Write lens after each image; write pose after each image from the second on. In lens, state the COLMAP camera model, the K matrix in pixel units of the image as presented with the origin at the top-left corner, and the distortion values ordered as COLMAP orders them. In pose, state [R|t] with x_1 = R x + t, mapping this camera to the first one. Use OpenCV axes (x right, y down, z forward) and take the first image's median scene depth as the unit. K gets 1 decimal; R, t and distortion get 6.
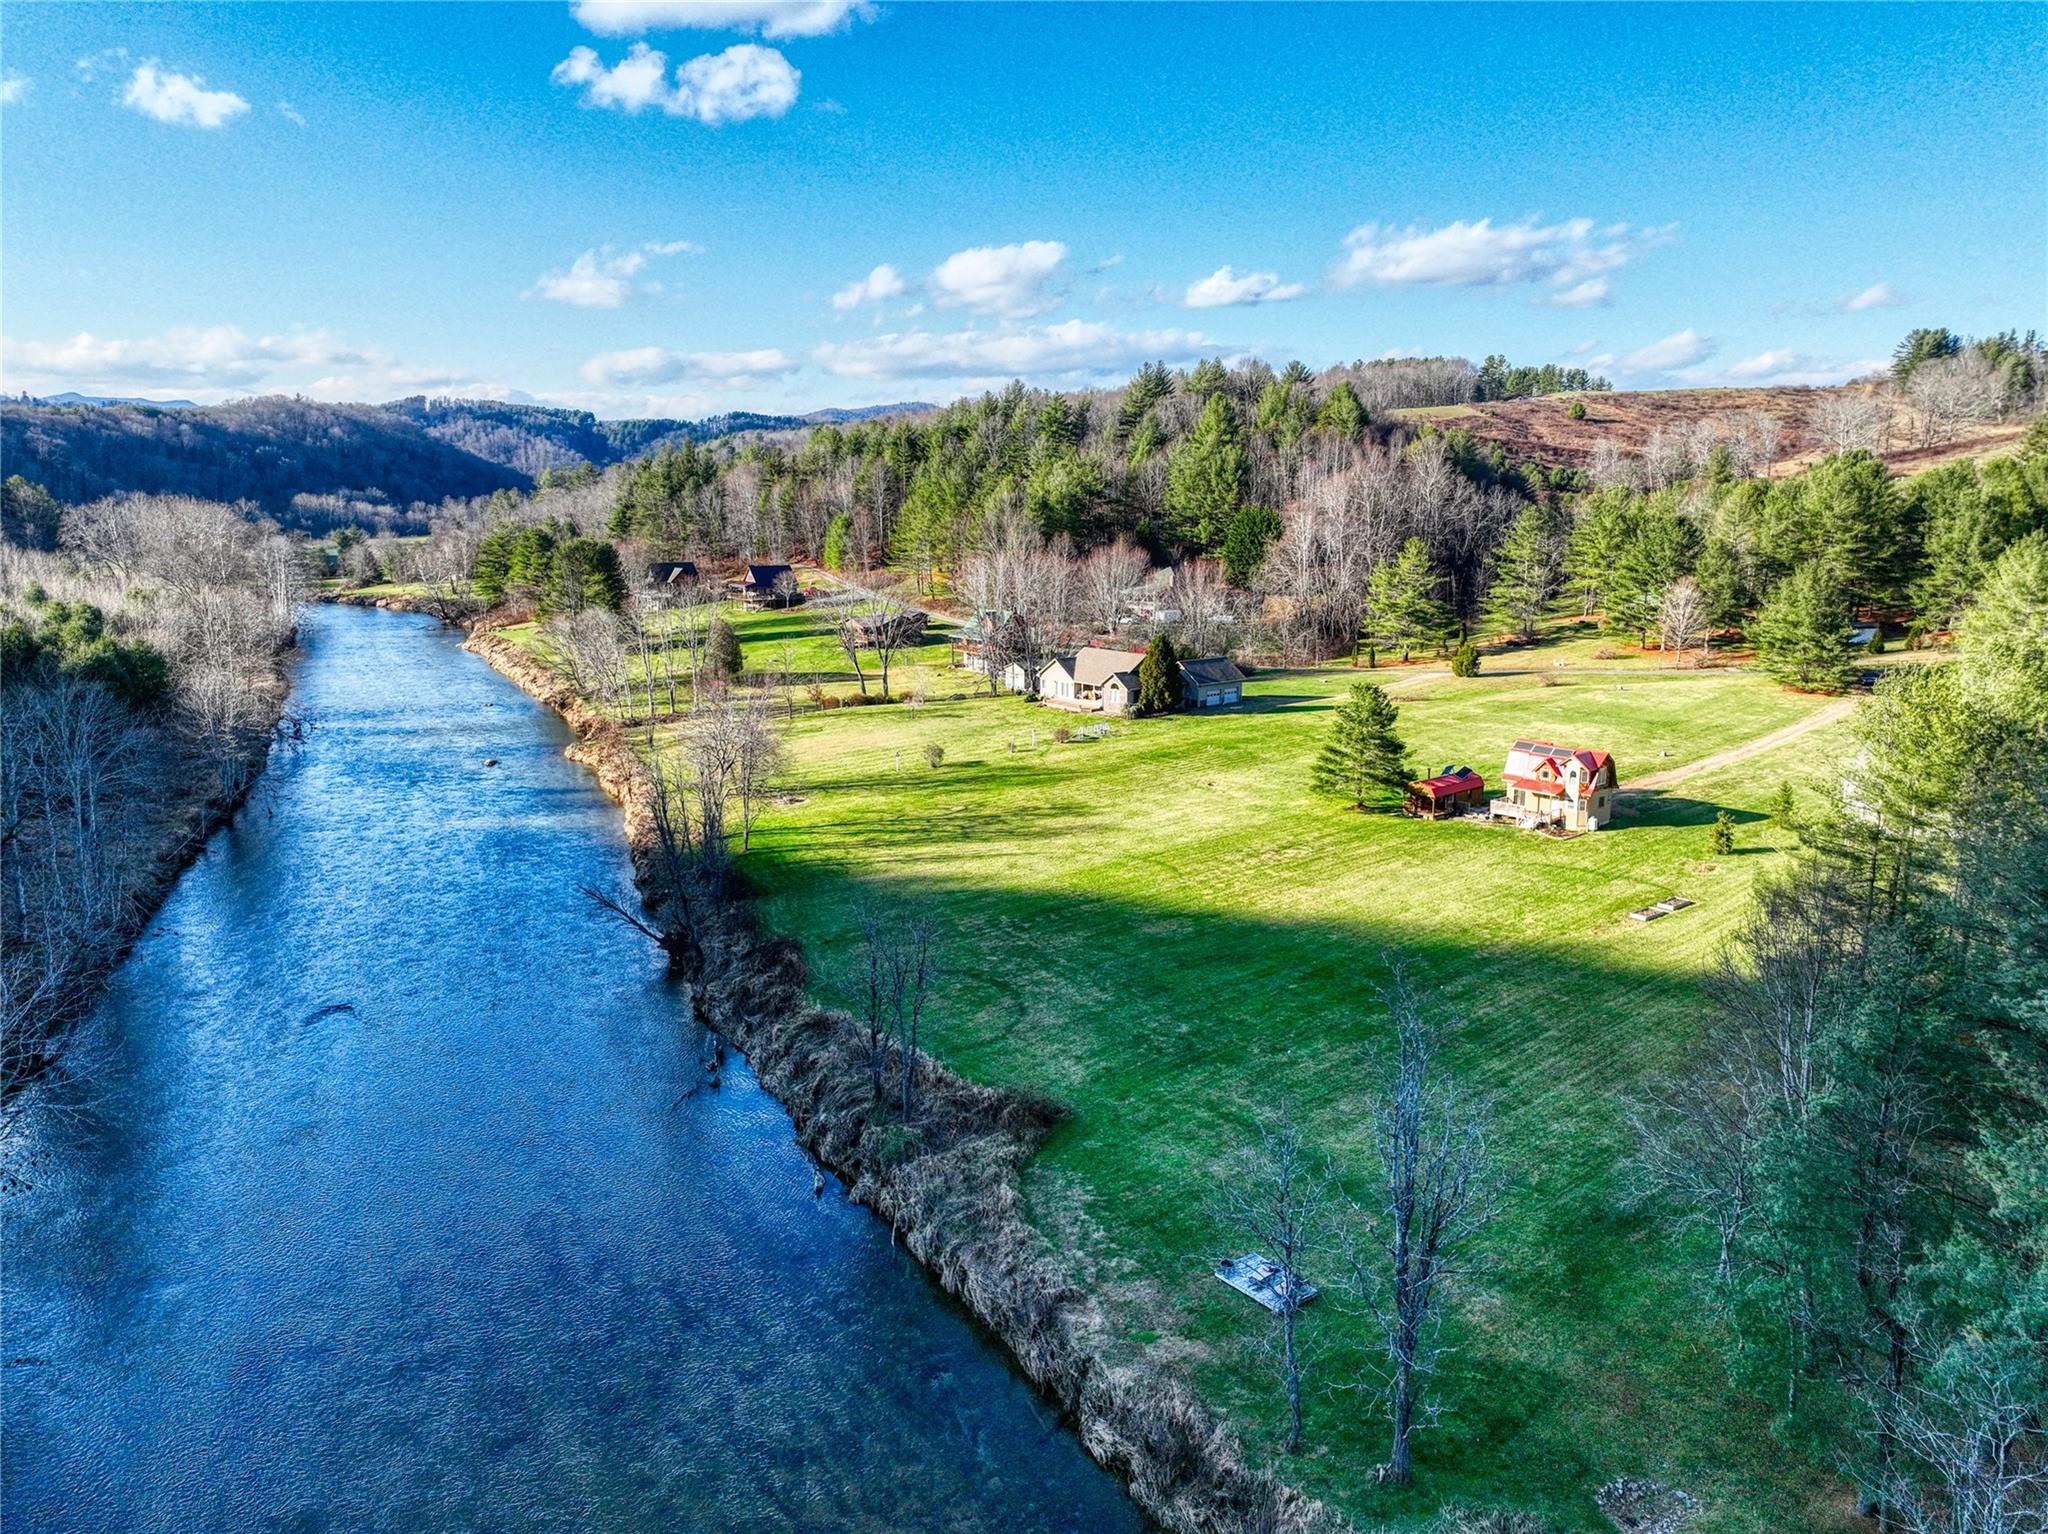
lens RADIAL K [[1451.3, 0, 1027.5], [0, 1451.3, 768.8], [0, 0, 1]] dist [0.003324, 0.016344]
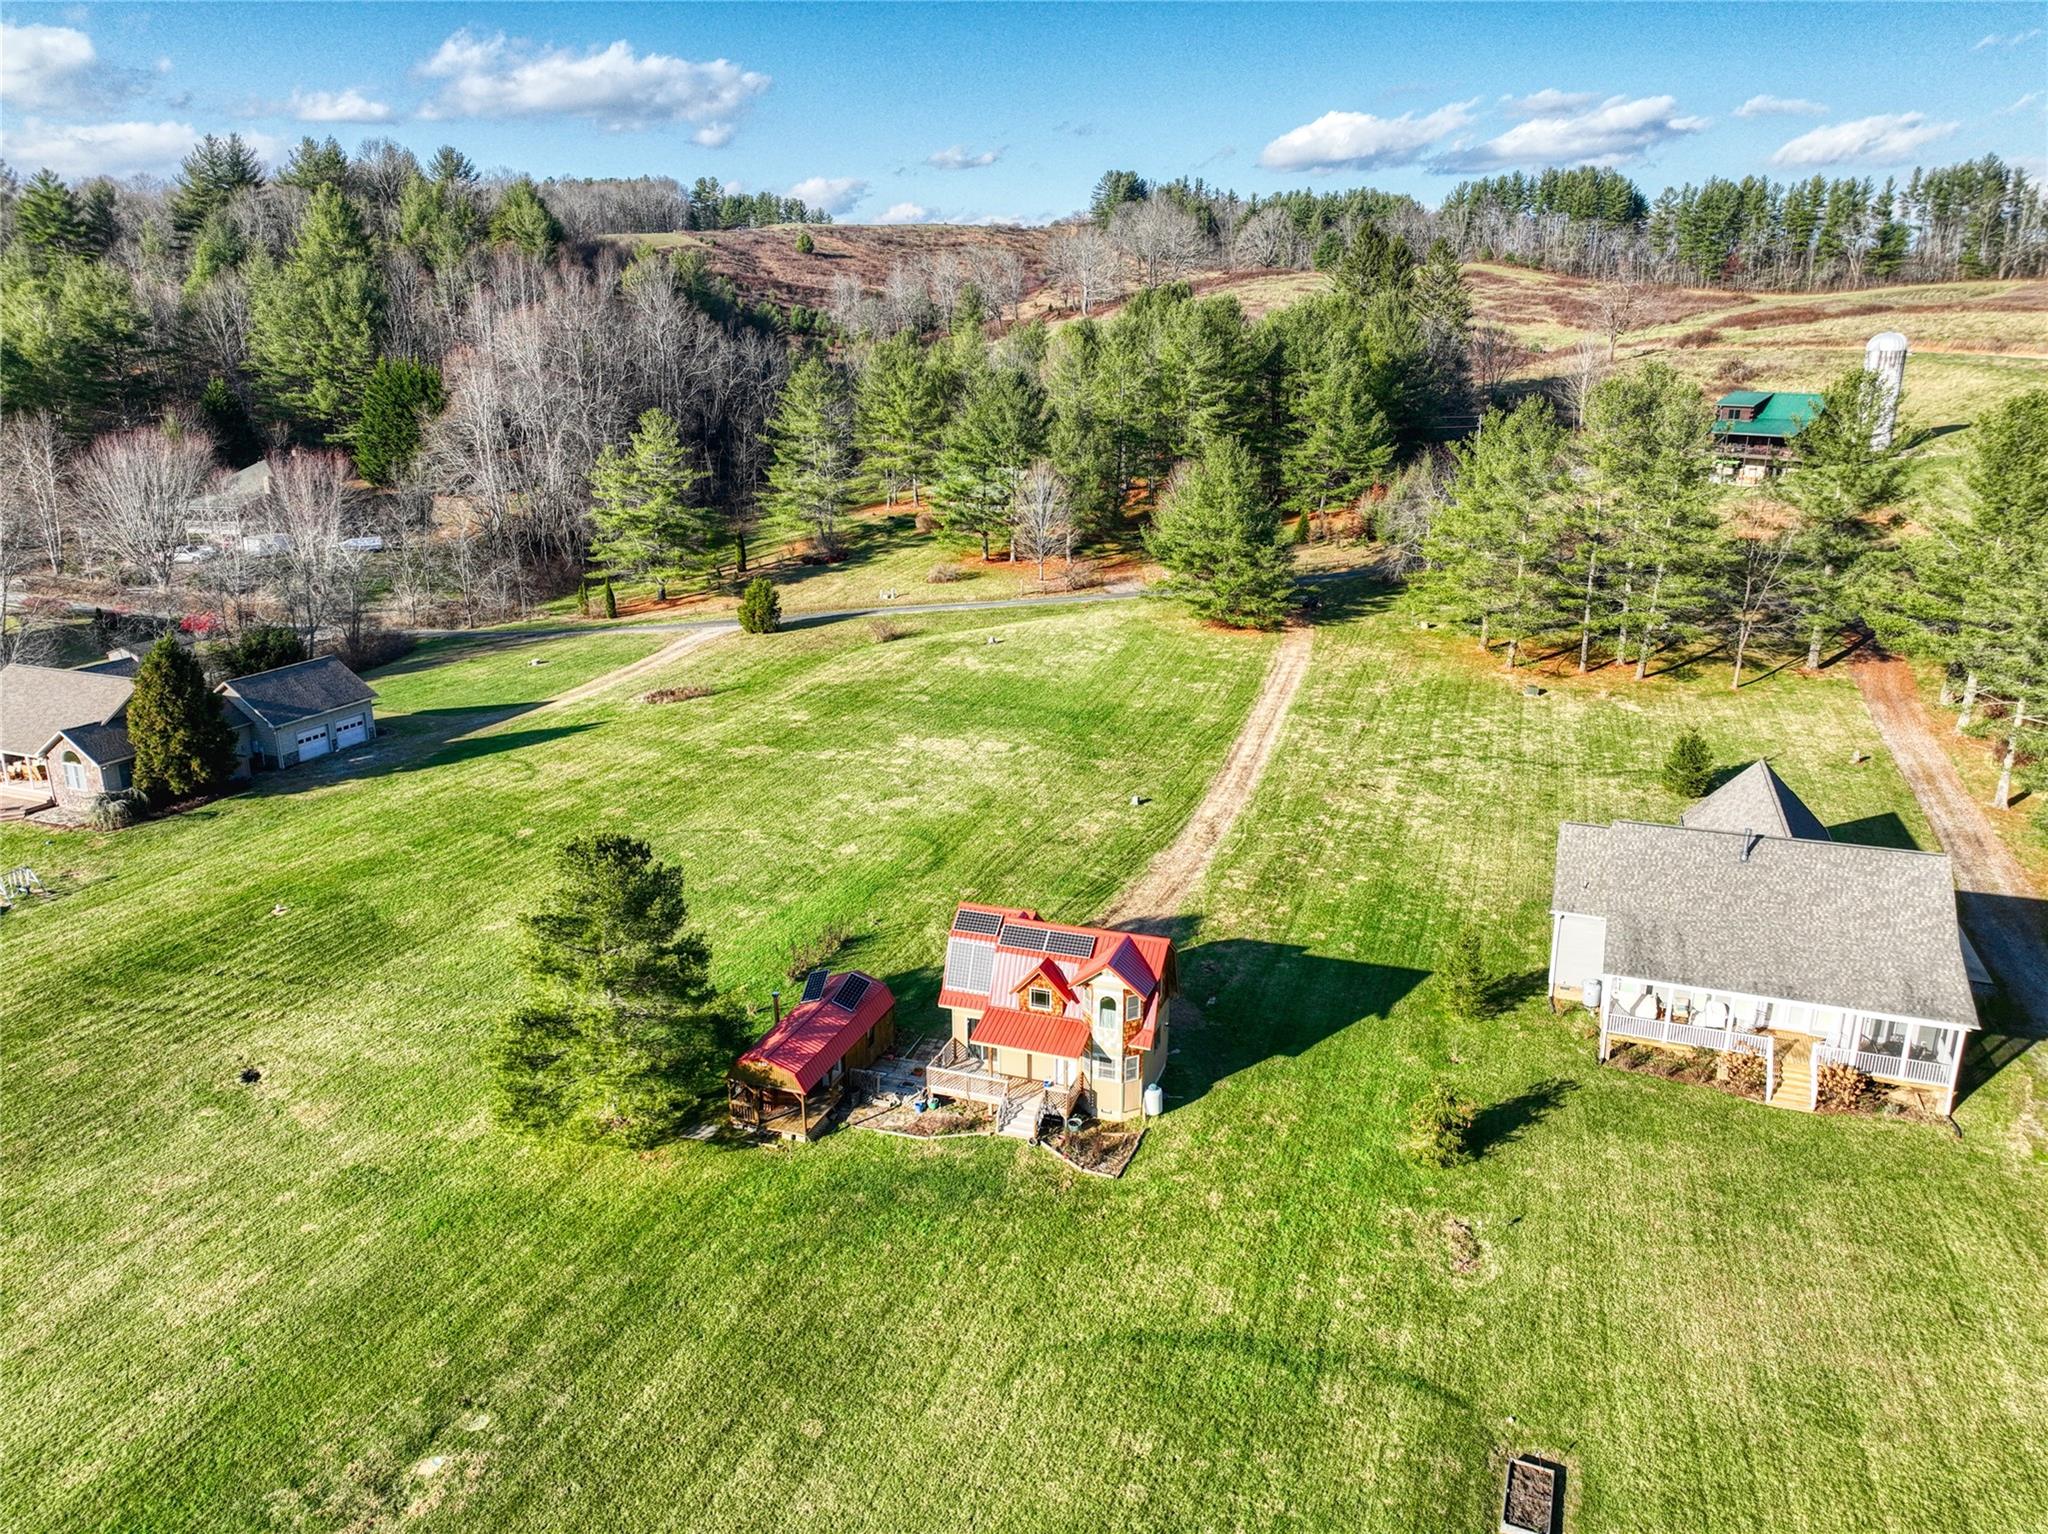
lens RADIAL K [[1451.3, 0, 1026.9], [0, 1451.3, 760.7], [0, 0, 1]] dist [0.003324, 0.016344]
pose [[0.872327, -0.138933, 0.468769, 0.078605], [0.092983, 0.988420, 0.119916, -0.060338], [-0.480001, -0.061018, 0.875143, 0.311473]]
